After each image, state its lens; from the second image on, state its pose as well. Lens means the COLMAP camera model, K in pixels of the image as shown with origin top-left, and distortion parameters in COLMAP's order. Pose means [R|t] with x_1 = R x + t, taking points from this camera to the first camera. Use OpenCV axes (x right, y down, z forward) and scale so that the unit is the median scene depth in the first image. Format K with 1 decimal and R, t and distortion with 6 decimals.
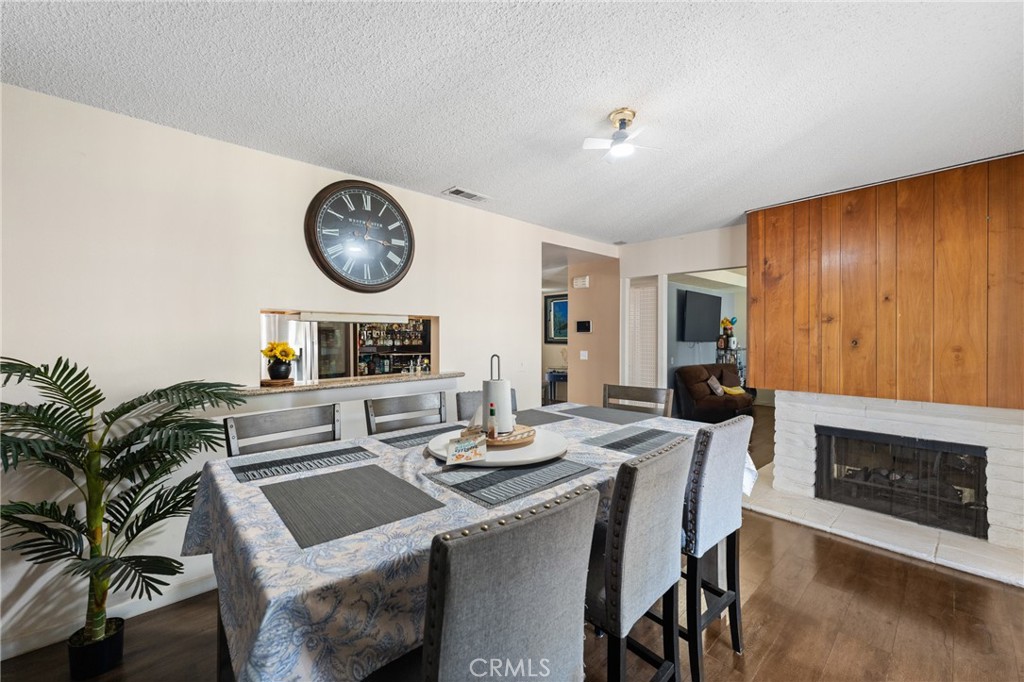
lens RADIAL K [[404.0, 0, 509.7], [0, 404.0, 338.3], [0, 0, 1]] dist [0.000183, -0.000209]
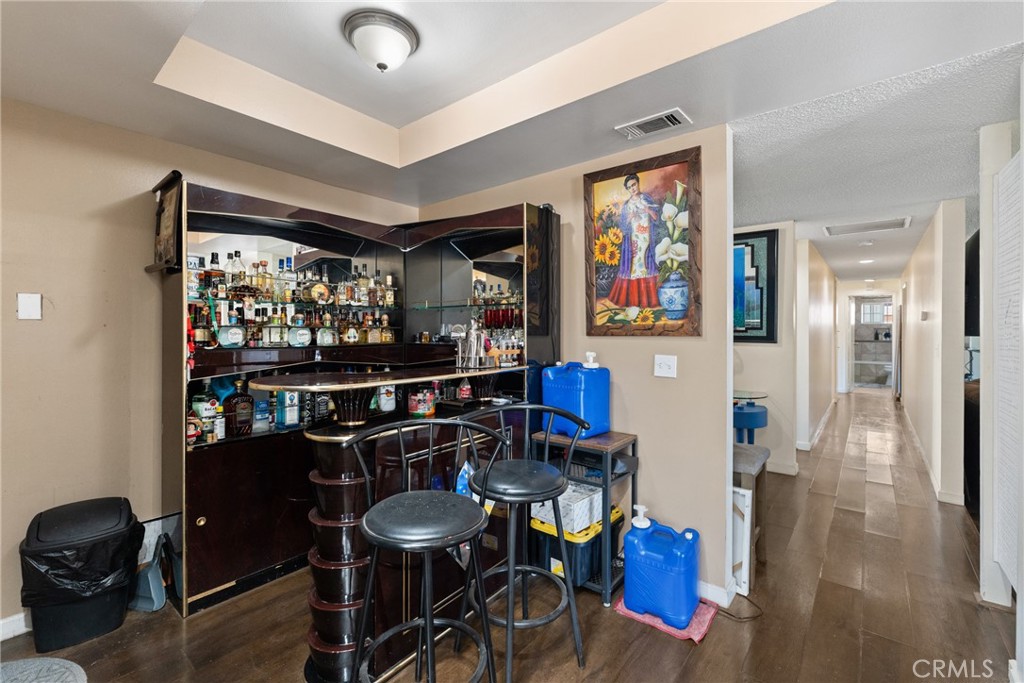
lens RADIAL K [[437.0, 0, 517.3], [0, 437.0, 334.3], [0, 0, 1]] dist [0.001149, 0.000020]
pose [[0.984746, -0.001288, 0.173996, -0.181914], [0.001727, 0.999996, -0.002370, 0.009442], [-0.173992, 0.002634, 0.984744, 0.608003]]
